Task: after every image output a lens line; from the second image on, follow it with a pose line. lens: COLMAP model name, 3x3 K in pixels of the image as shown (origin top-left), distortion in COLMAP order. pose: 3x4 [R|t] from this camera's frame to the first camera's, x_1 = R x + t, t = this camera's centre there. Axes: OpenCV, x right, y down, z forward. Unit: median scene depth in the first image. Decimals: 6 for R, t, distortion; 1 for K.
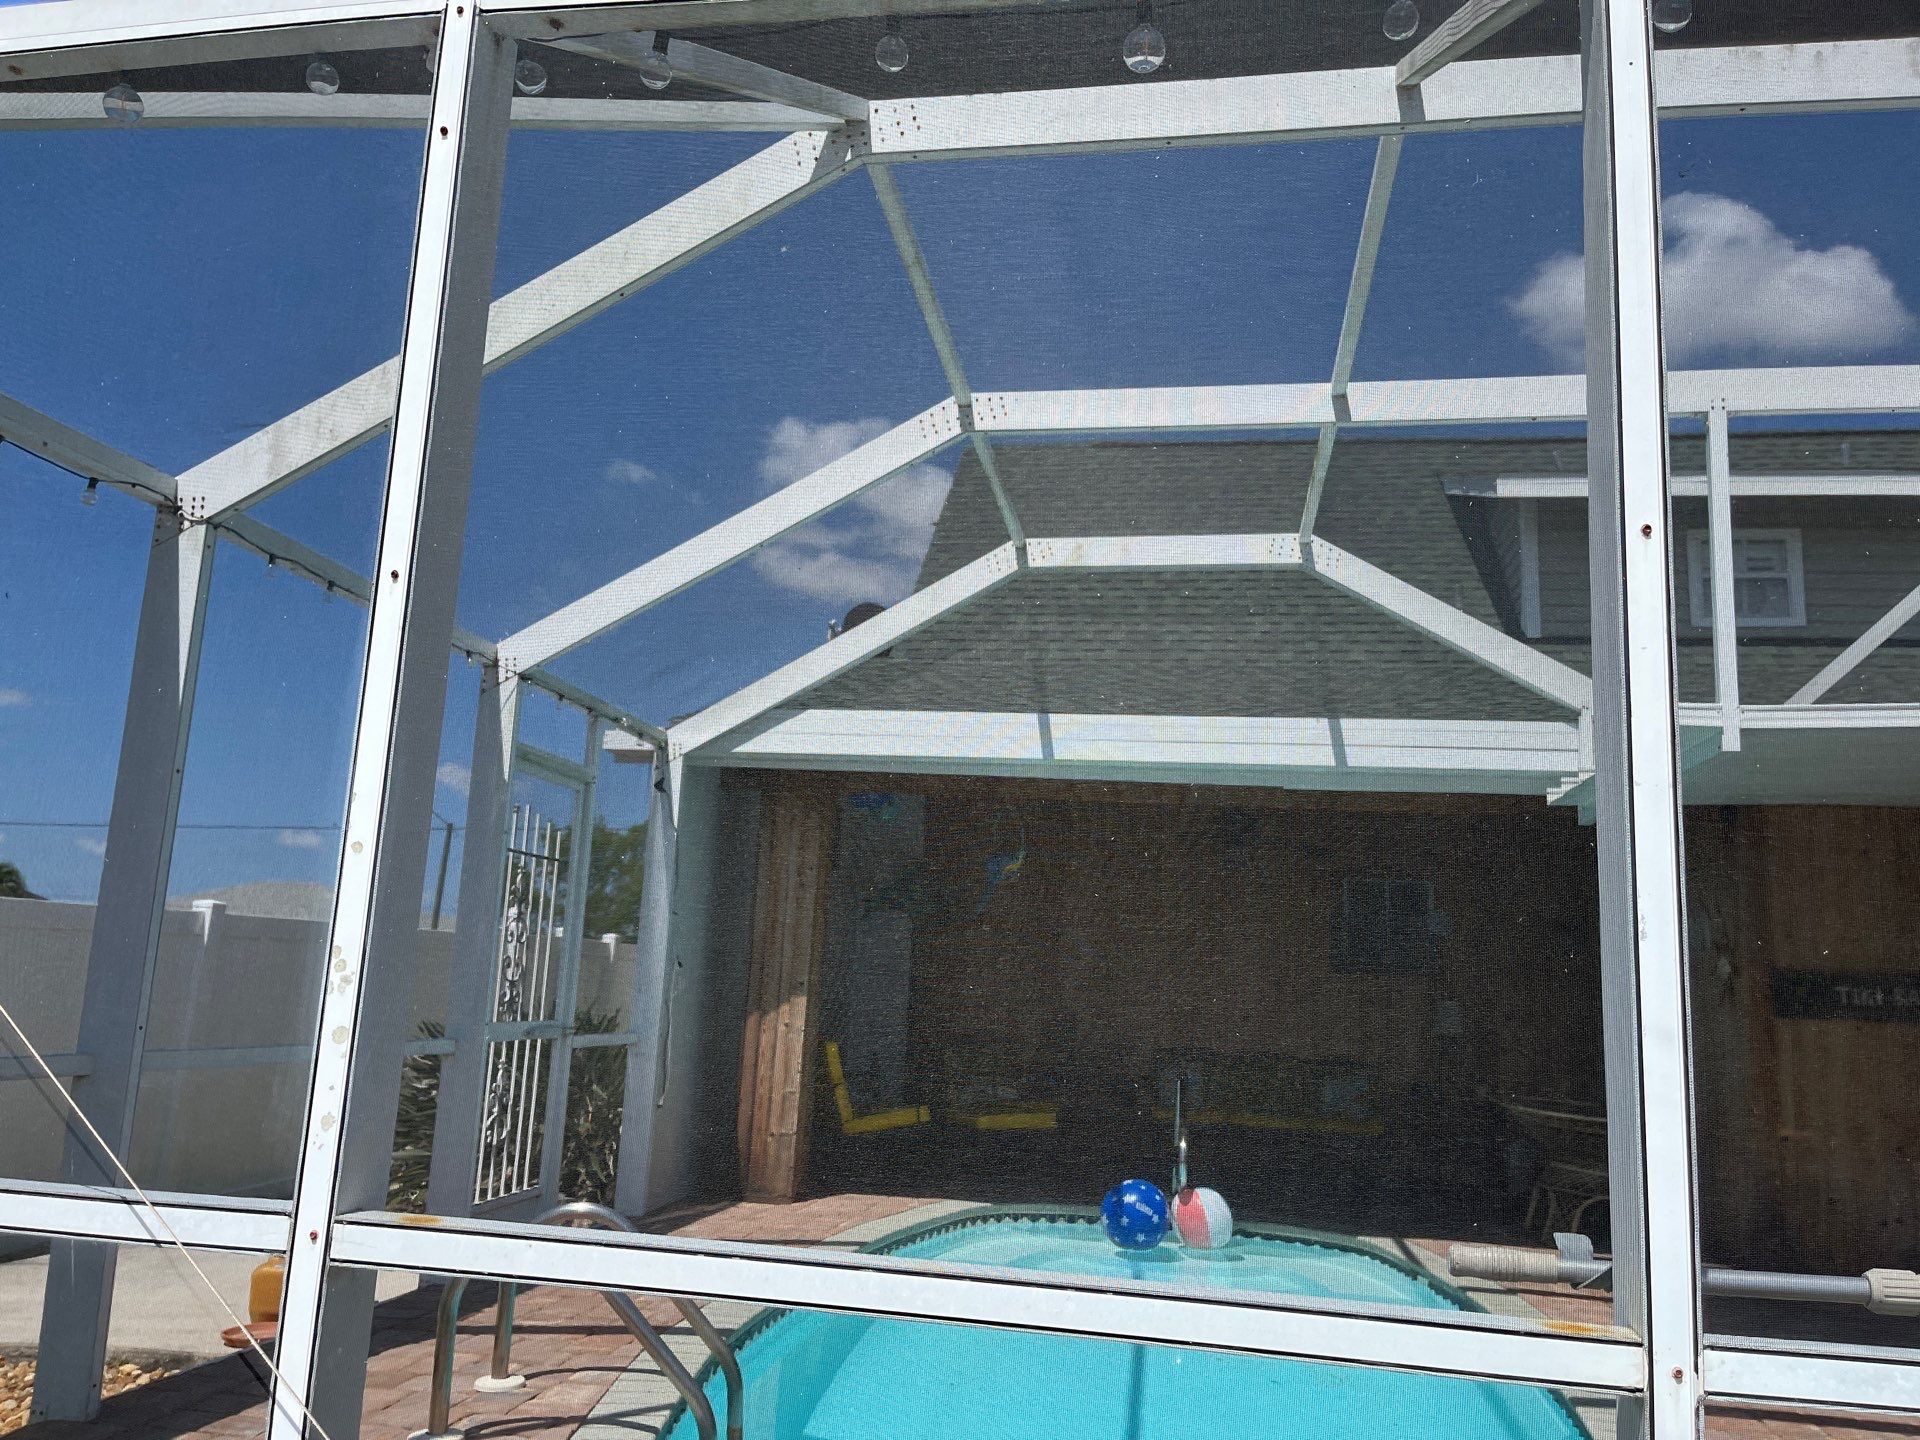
lens RADIAL K [[1462.6, 0, 944.7], [0, 1462.6, 721.9], [0, 0, 1]] dist [0.068712, -0.093967]
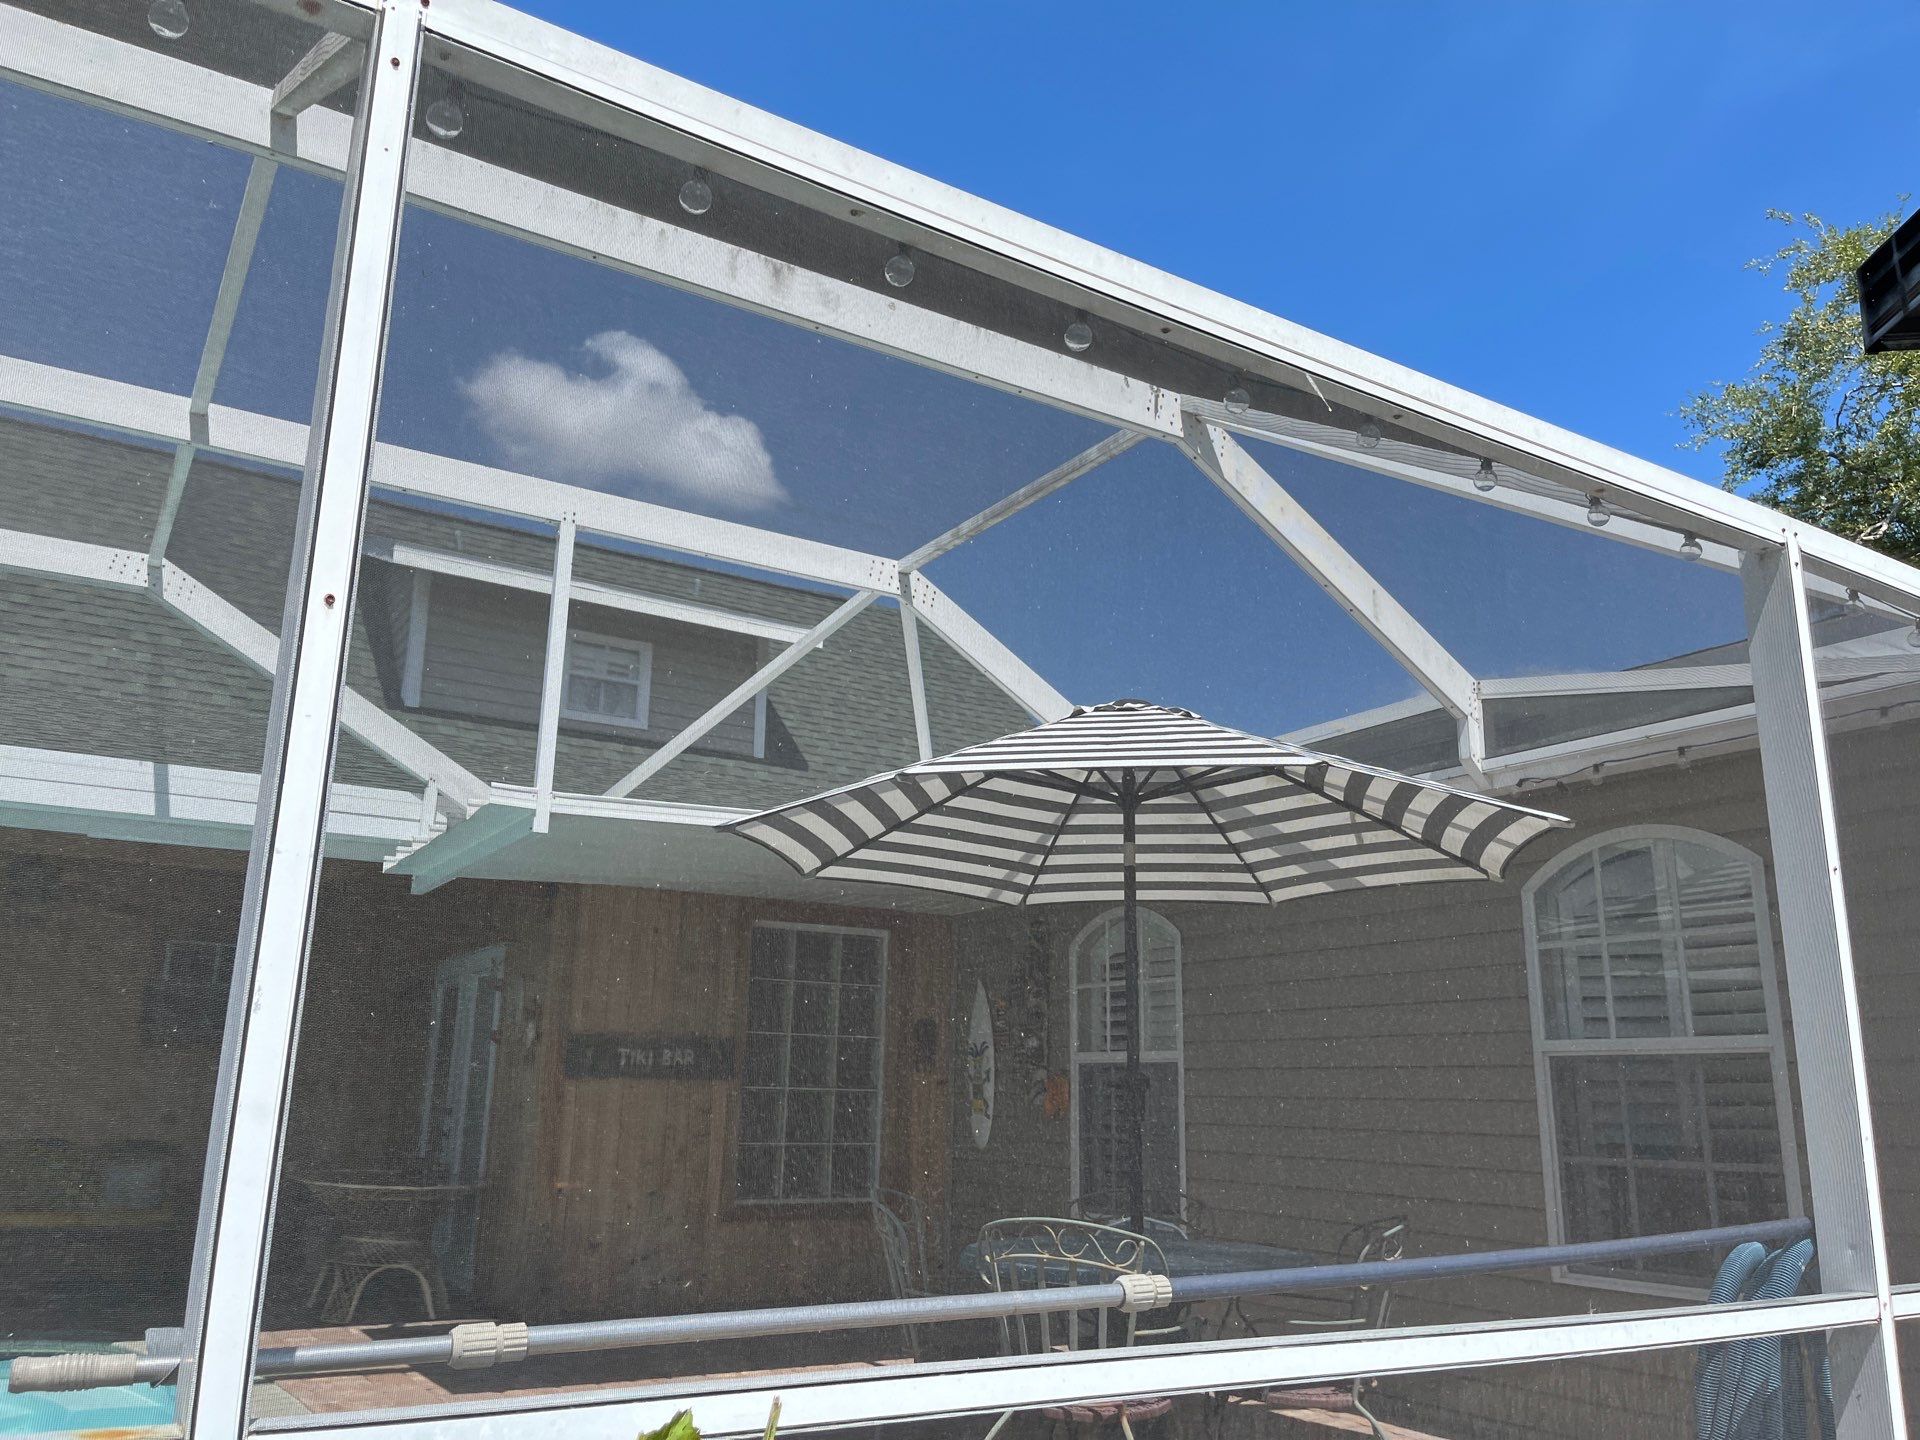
lens RADIAL K [[1462.6, 0, 953.1], [0, 1462.6, 728.8], [0, 0, 1]] dist [0.068712, -0.093967]
pose [[0.746446, 0.127017, 0.653211, 0.031137], [-0.100823, 0.991869, -0.077655, -0.001698], [-0.657763, -0.007893, 0.753183, -0.006812]]
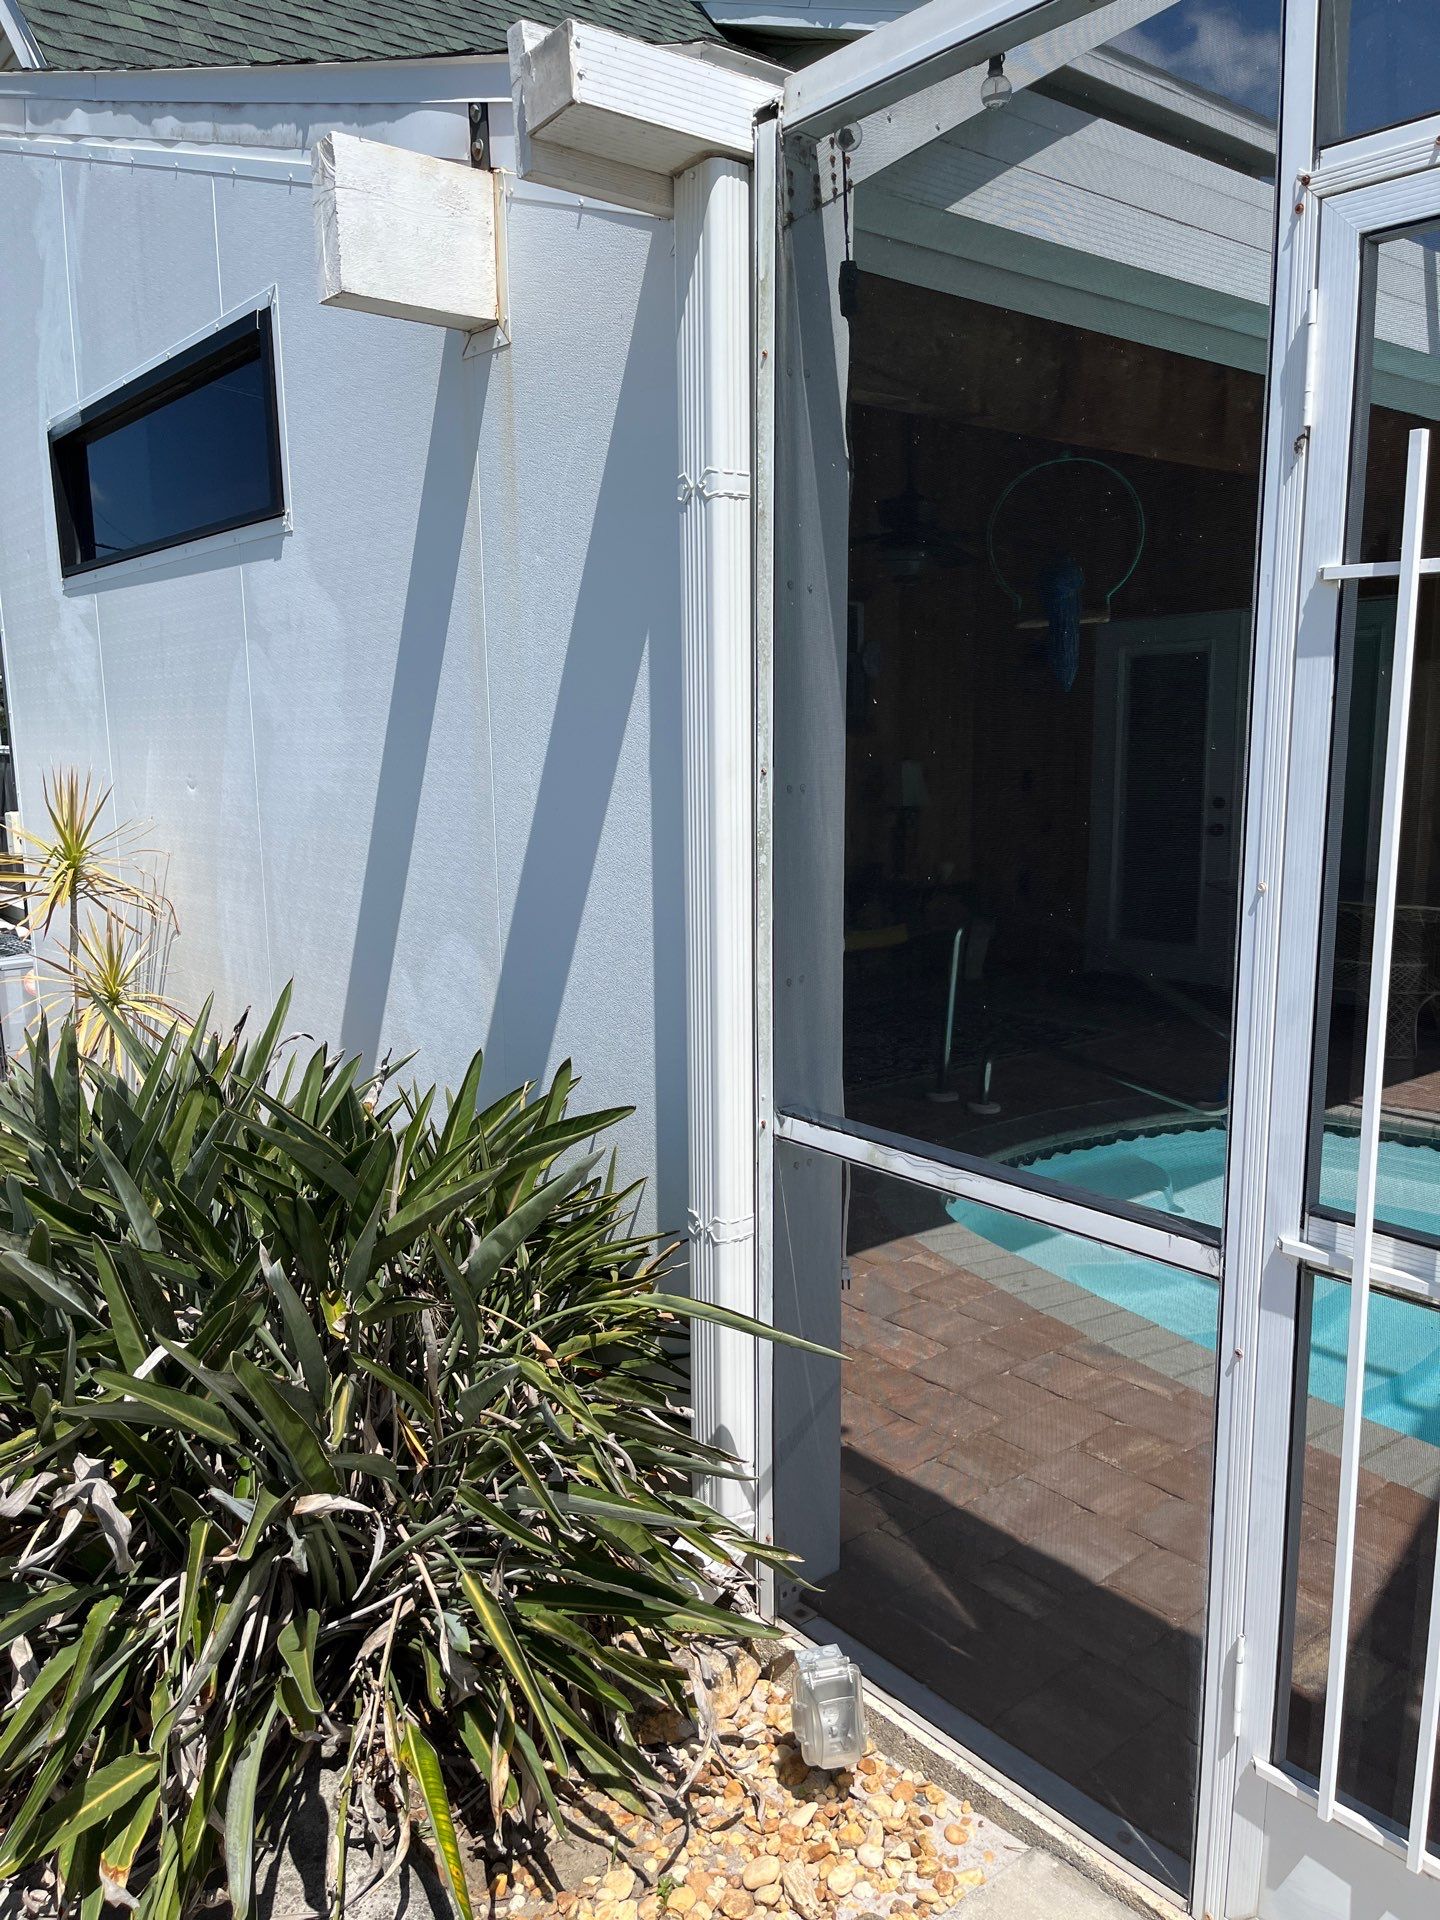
lens RADIAL K [[1462.6, 0, 721.4], [0, 1462.6, 983.2], [0, 0, 1]] dist [0.068712, -0.093967]
pose [[0.656210, -0.186851, 0.731078, -0.477968], [-0.091673, 0.941939, 0.323028, 0.085417], [-0.748989, -0.278994, 0.600980, 0.861054]]
